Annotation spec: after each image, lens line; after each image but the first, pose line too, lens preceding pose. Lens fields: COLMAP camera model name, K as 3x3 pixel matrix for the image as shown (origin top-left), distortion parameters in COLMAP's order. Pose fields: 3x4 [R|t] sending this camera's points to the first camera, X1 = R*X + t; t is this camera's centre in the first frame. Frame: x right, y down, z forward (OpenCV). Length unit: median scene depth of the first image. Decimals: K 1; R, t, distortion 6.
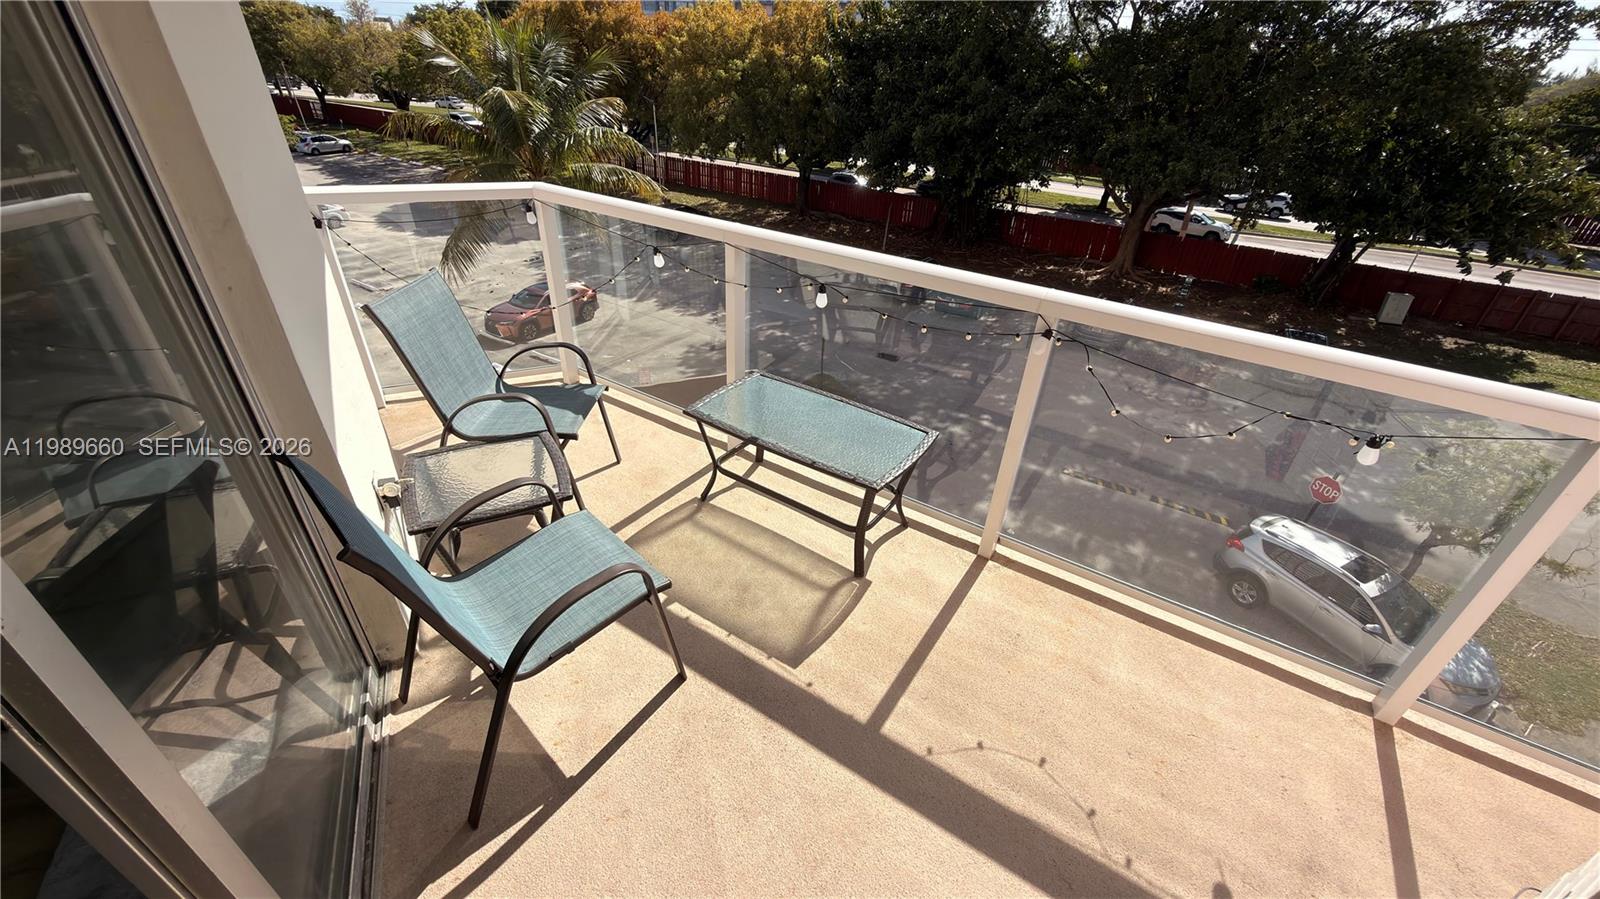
lens RADIAL K [[638.6, 0, 802.5], [0, 638.6, 456.0], [0, 0, 1]] dist [-0.001762, 0.000680]
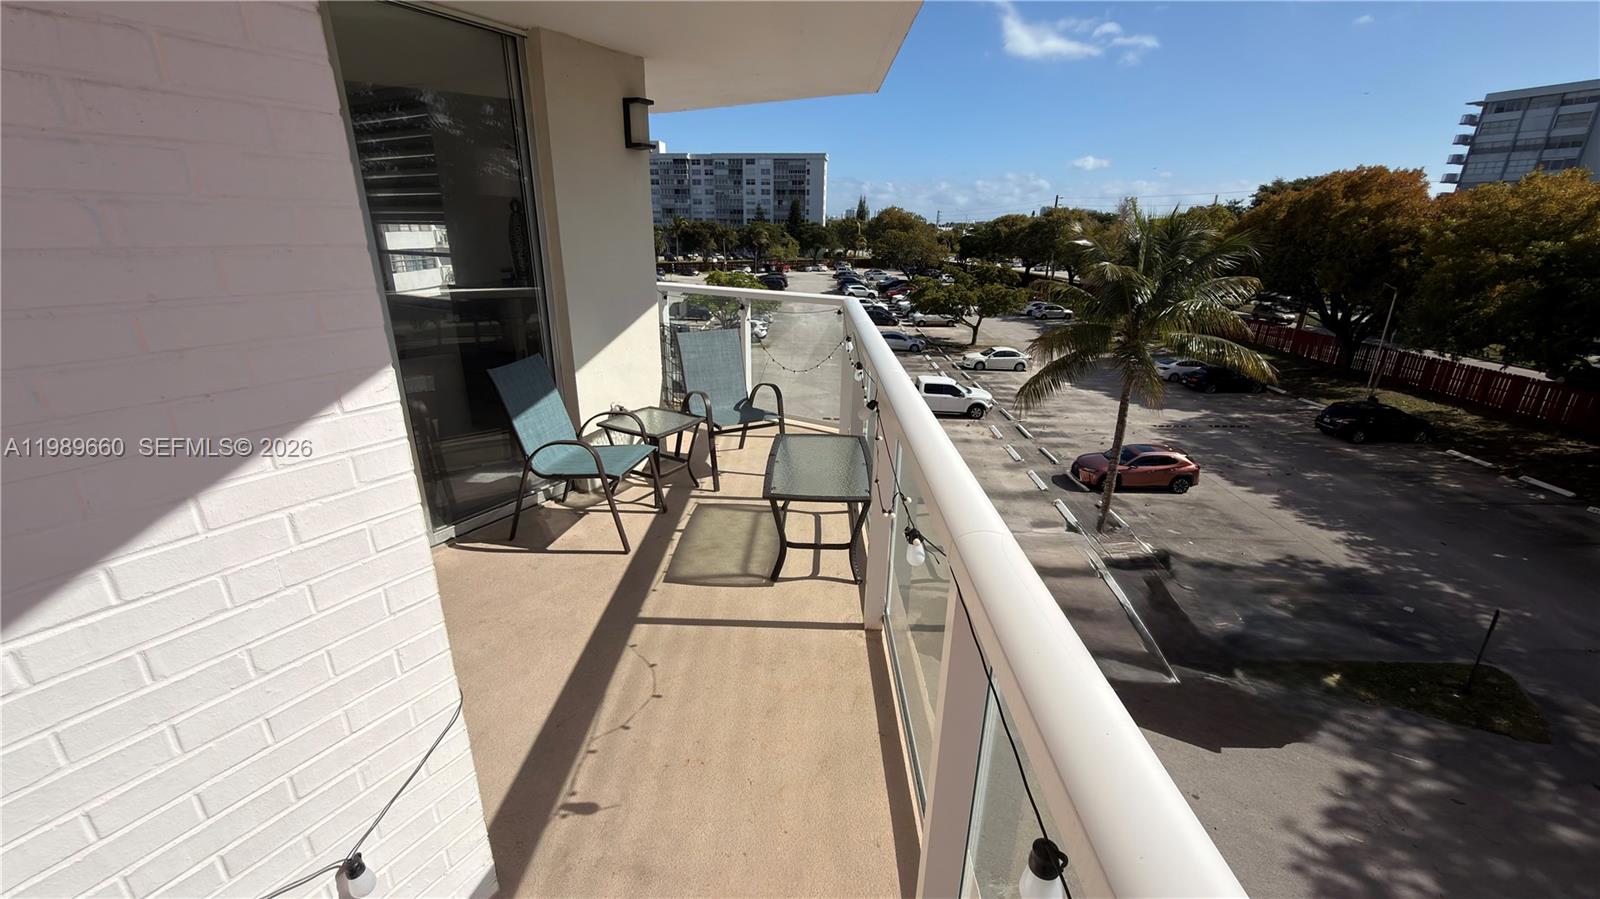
lens RADIAL K [[638.6, 0, 793.8], [0, 638.6, 449.8], [0, 0, 1]] dist [-0.001762, 0.000680]
pose [[0.532372, 0.238660, -0.812171, 0.119520], [-0.436772, 0.899302, -0.022037, -0.003206], [0.725128, 0.366465, 0.583003, 0.025210]]
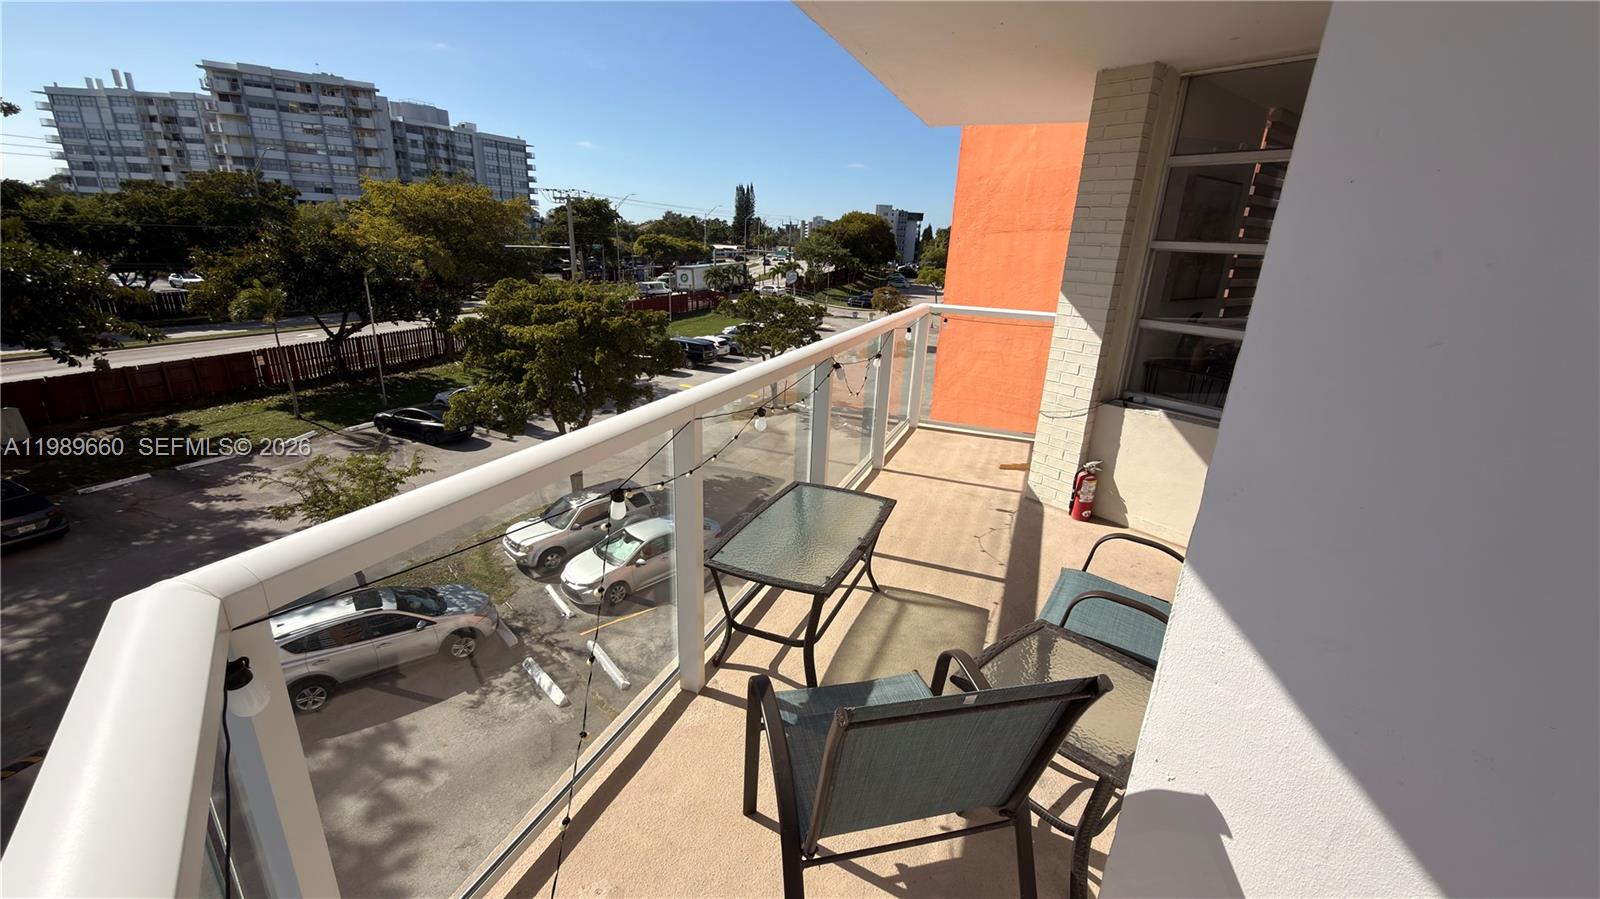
lens RADIAL K [[638.6, 0, 803.5], [0, 638.6, 450.0], [0, 0, 1]] dist [-0.001762, 0.000680]
pose [[-0.208563, -0.359580, 0.909507, -0.102706], [0.471726, 0.777646, 0.415621, -0.068239], [-0.856724, 0.515722, 0.007435, 0.110877]]
